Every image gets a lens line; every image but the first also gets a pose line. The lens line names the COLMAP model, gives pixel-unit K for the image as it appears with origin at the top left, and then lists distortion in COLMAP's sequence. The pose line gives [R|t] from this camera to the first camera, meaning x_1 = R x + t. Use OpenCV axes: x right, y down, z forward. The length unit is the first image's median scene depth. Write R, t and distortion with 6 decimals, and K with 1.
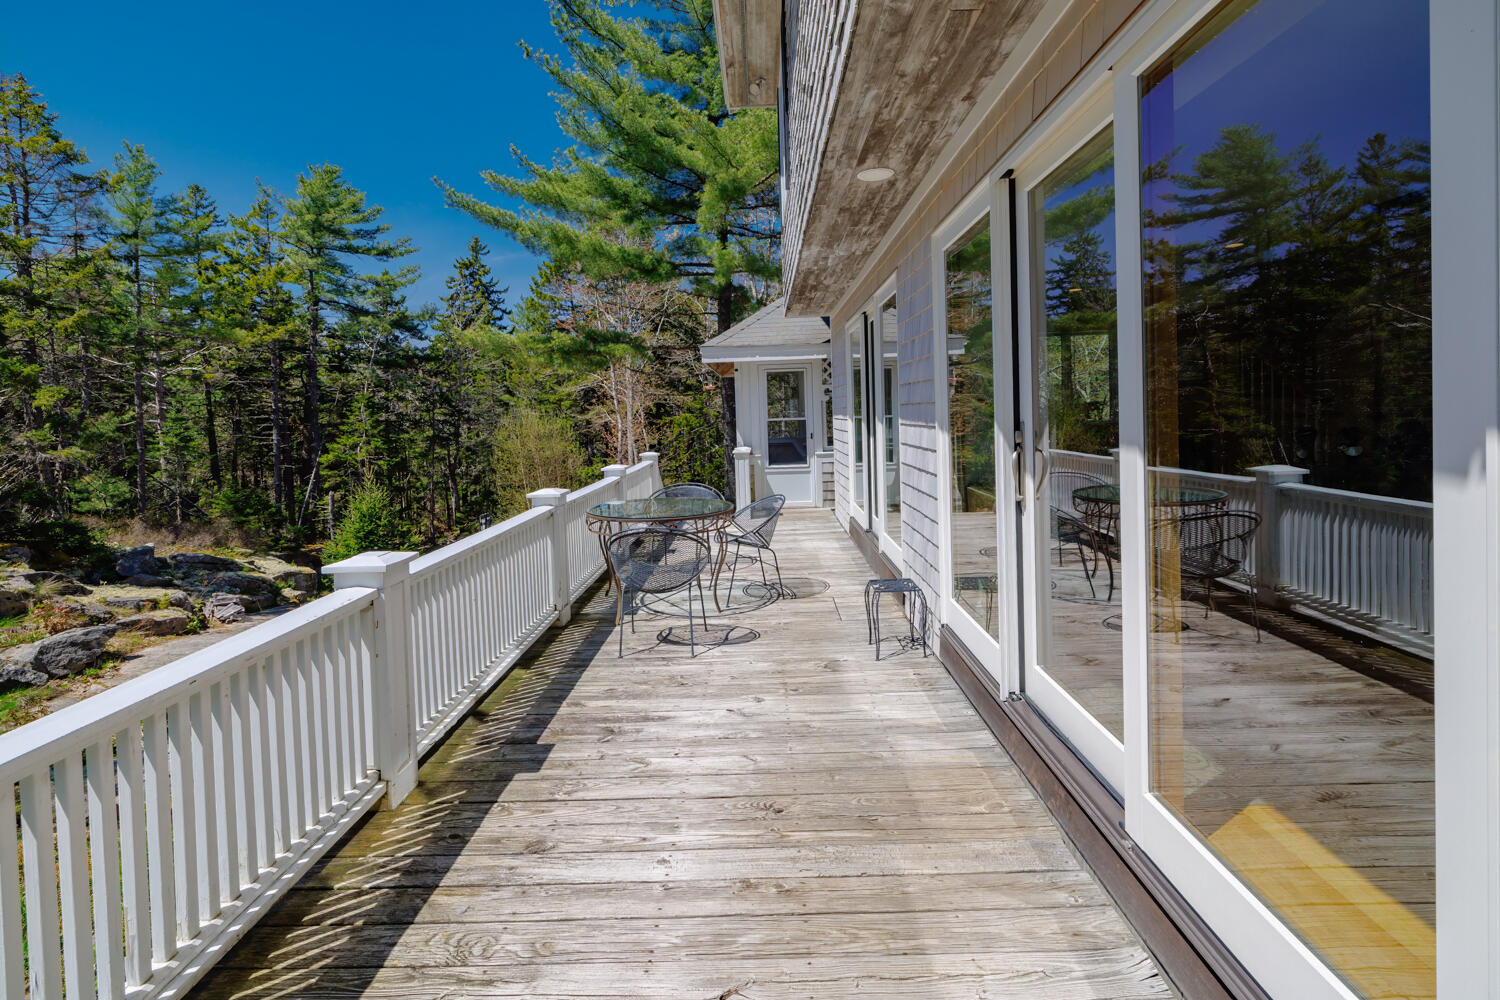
lens RADIAL K [[659.2, 0, 747.9], [0, 659.2, 429.4], [0, 0, 1]] dist [0.000675, 0.000119]
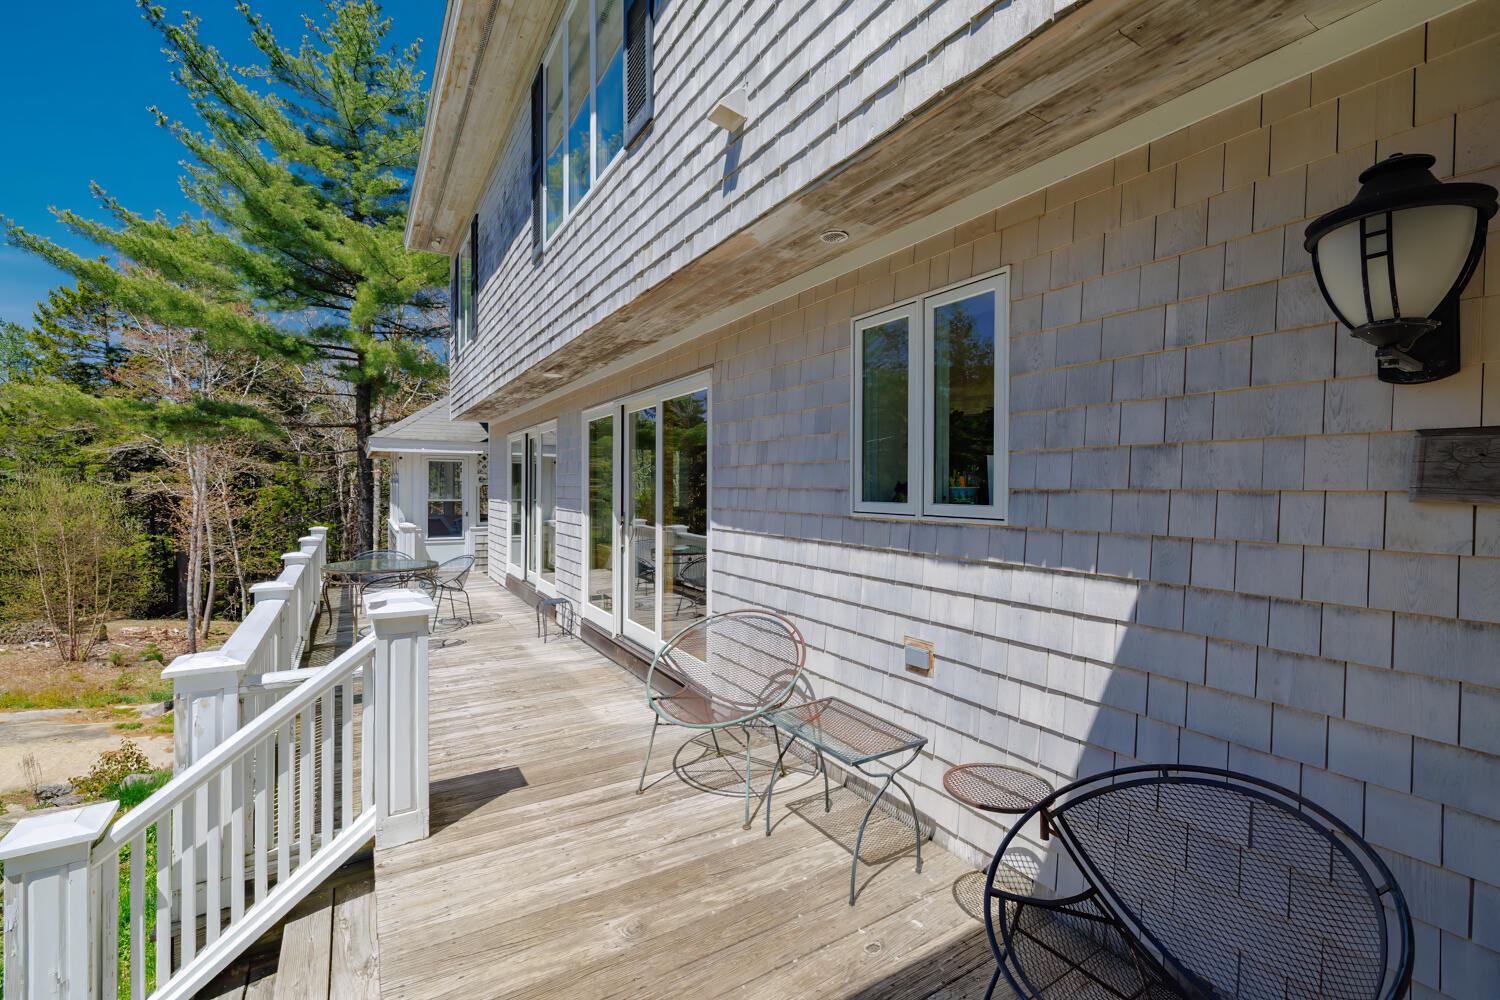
lens RADIAL K [[632.4, 0, 750.0], [0, 632.4, 500.0], [0, 0, 1]] dist [0.000783, 0.000297]
pose [[0.832745, 0.025083, 0.553088, -0.108906], [-0.018872, 0.999679, -0.016923, -0.006102], [-0.553335, 0.003654, 0.832951, -0.267224]]
